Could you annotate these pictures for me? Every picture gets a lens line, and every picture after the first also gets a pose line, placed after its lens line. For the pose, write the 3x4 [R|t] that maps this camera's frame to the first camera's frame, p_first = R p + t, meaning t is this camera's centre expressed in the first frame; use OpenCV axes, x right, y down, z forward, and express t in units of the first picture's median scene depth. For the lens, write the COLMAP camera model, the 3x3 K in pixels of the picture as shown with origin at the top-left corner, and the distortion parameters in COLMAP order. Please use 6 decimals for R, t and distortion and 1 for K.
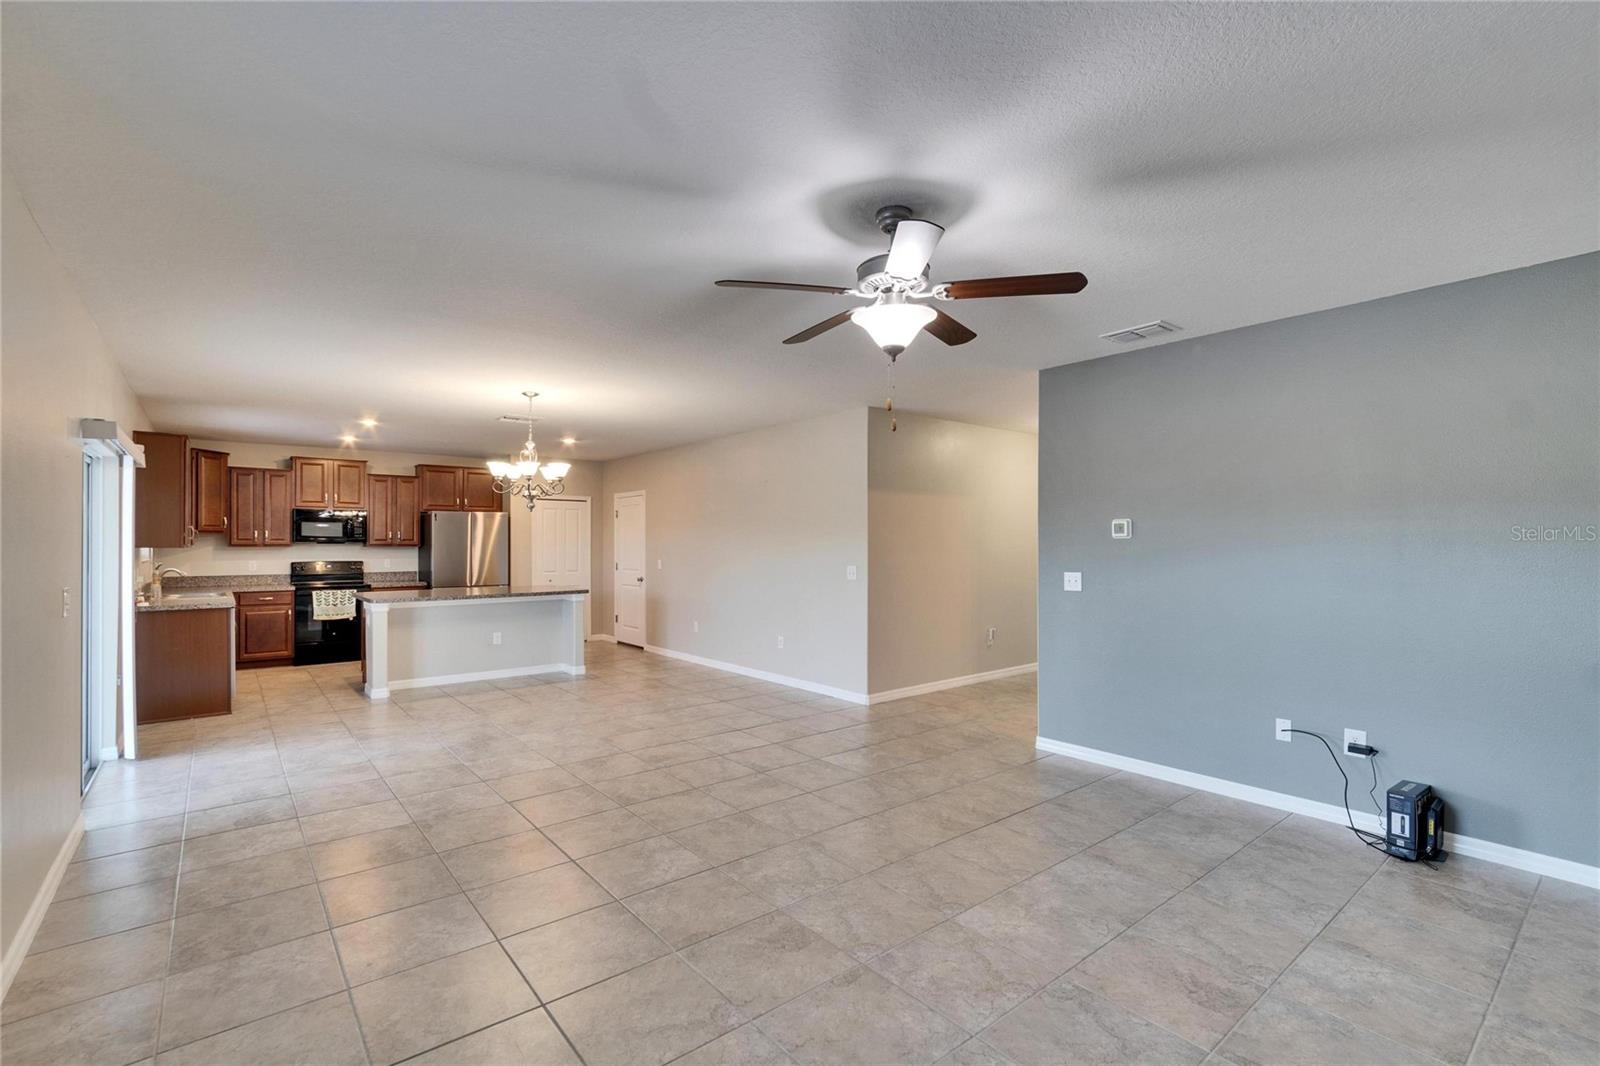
lens RADIAL K [[716.1, 0, 797.6], [0, 716.1, 541.4], [0, 0, 1]] dist [0.000533, 0.000976]
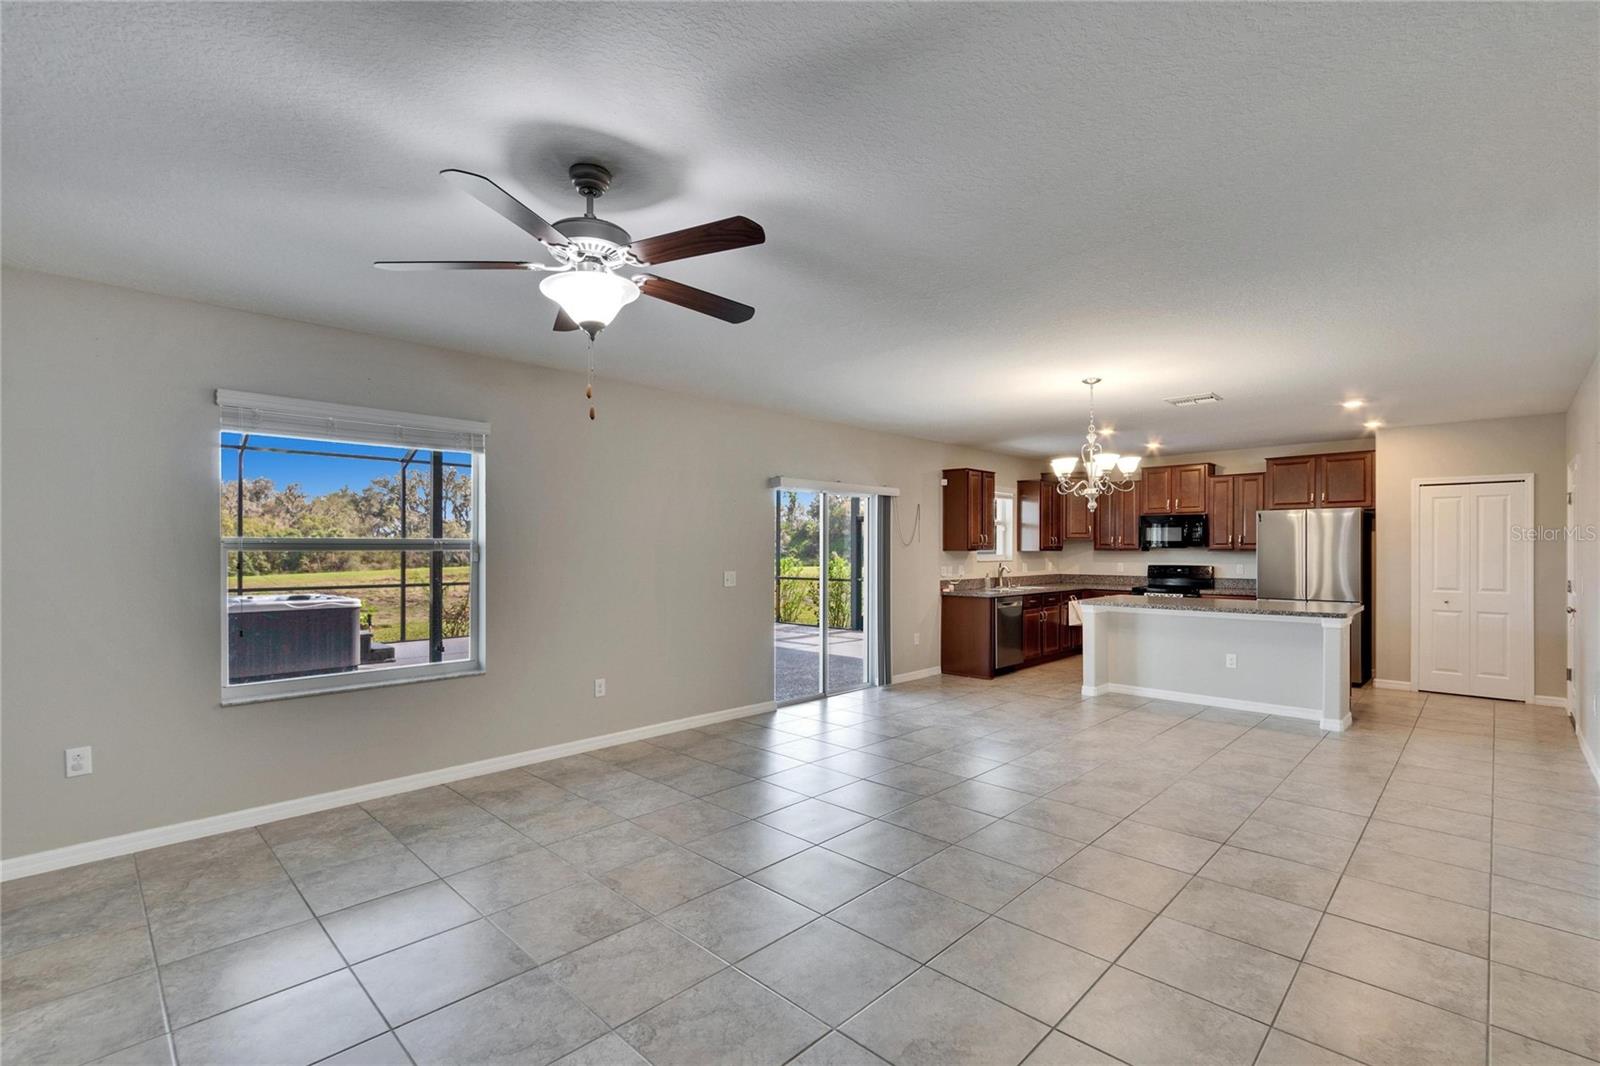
lens RADIAL K [[721.1, 0, 793.9], [0, 721.1, 548.4], [0, 0, 1]] dist [-0.000859, -0.000672]
pose [[0.114236, 0.001211, -0.993453, 0.375291], [0.001696, 0.999998, 0.001414, 0.001552], [0.993452, -0.001847, 0.114233, 0.410518]]
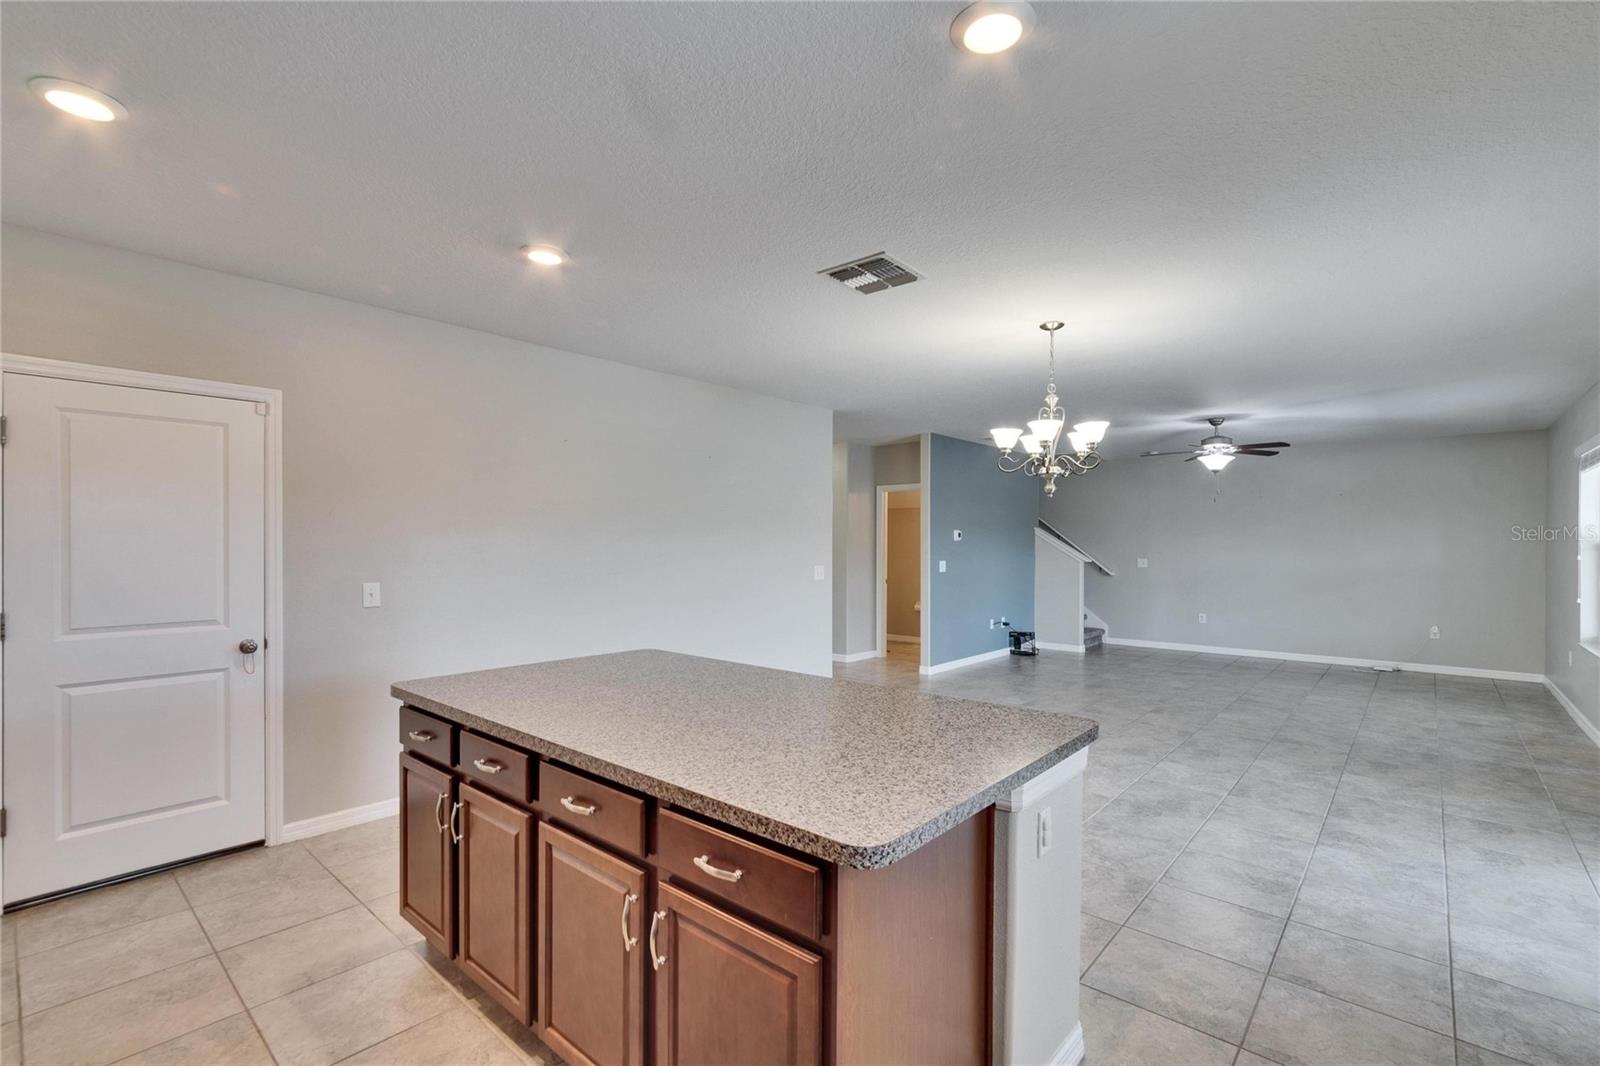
lens RADIAL K [[716.1, 0, 797.6], [0, 716.1, 541.4], [0, 0, 1]] dist [0.000533, 0.000976]
pose [[-0.166557, 0.001891, 0.986030, -0.789635], [-0.006524, 0.999974, -0.003020, 0.003299], [-0.986010, -0.006936, -0.166540, 1.057068]]
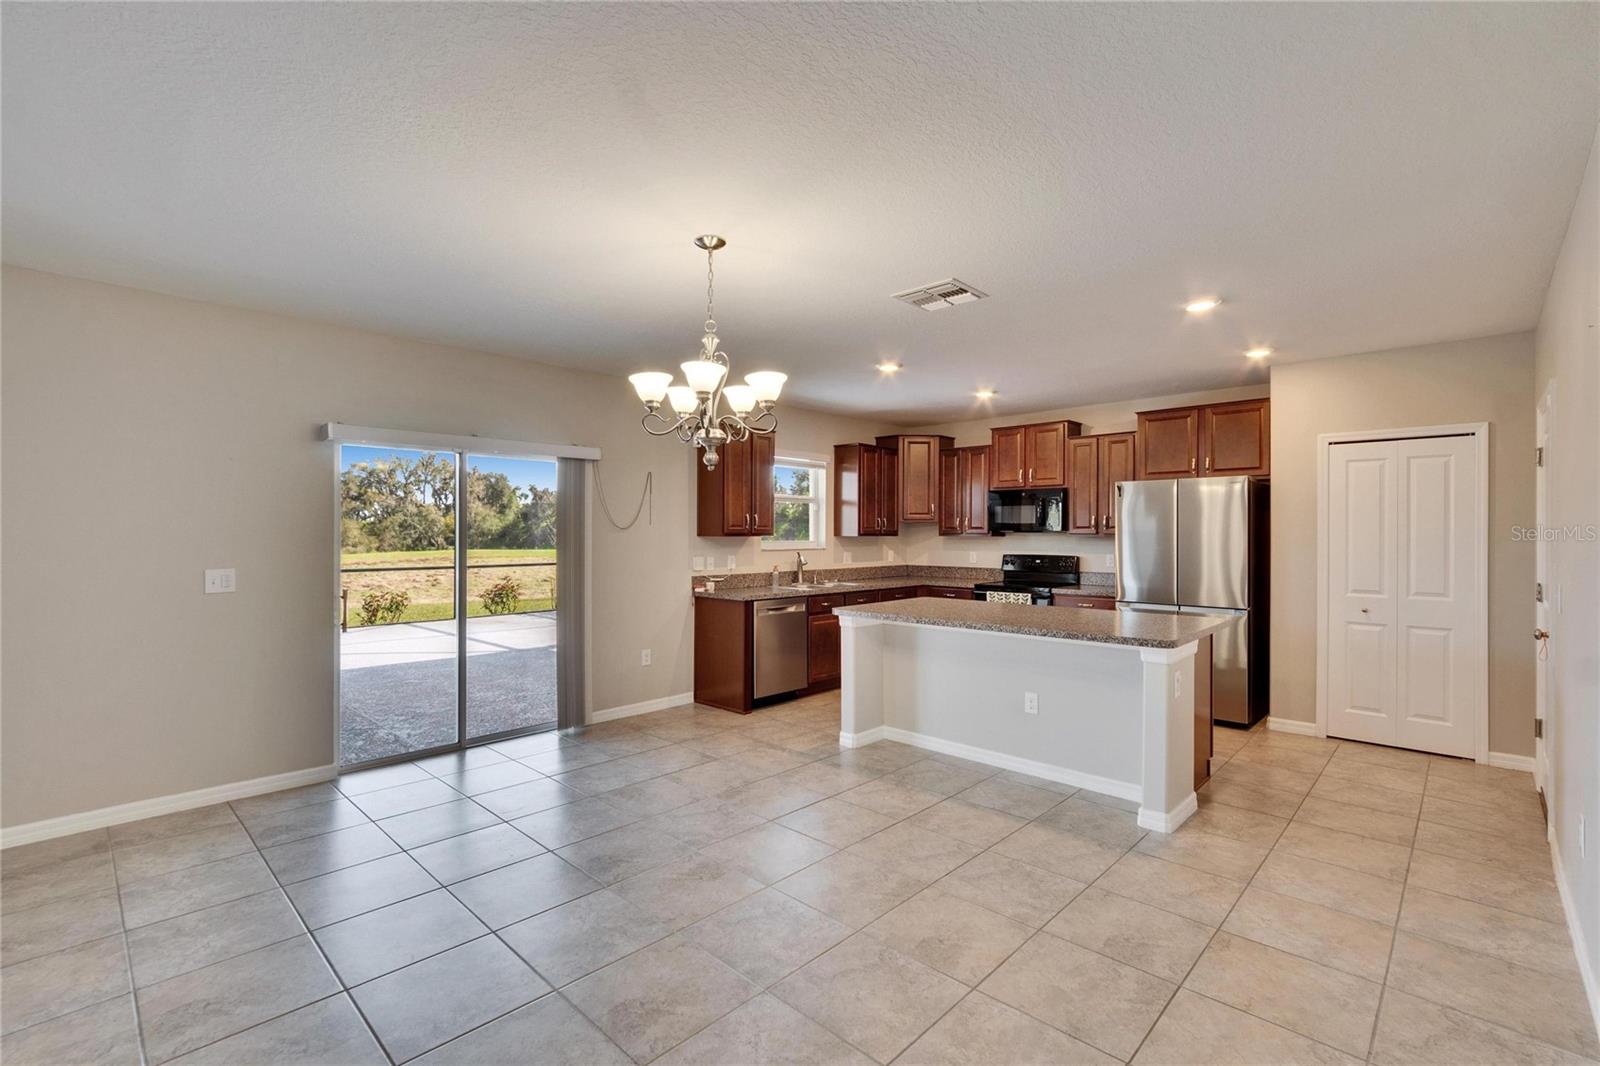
lens RADIAL K [[712.5, 0, 785.7], [0, 712.5, 533.2], [0, 0, 1]] dist [-0.003696, -0.000237]
pose [[0.115207, 0.002752, -0.993338, 0.111907], [0.001200, 0.999995, 0.002909, 0.001515], [0.993341, -0.001527, 0.115203, 0.776705]]
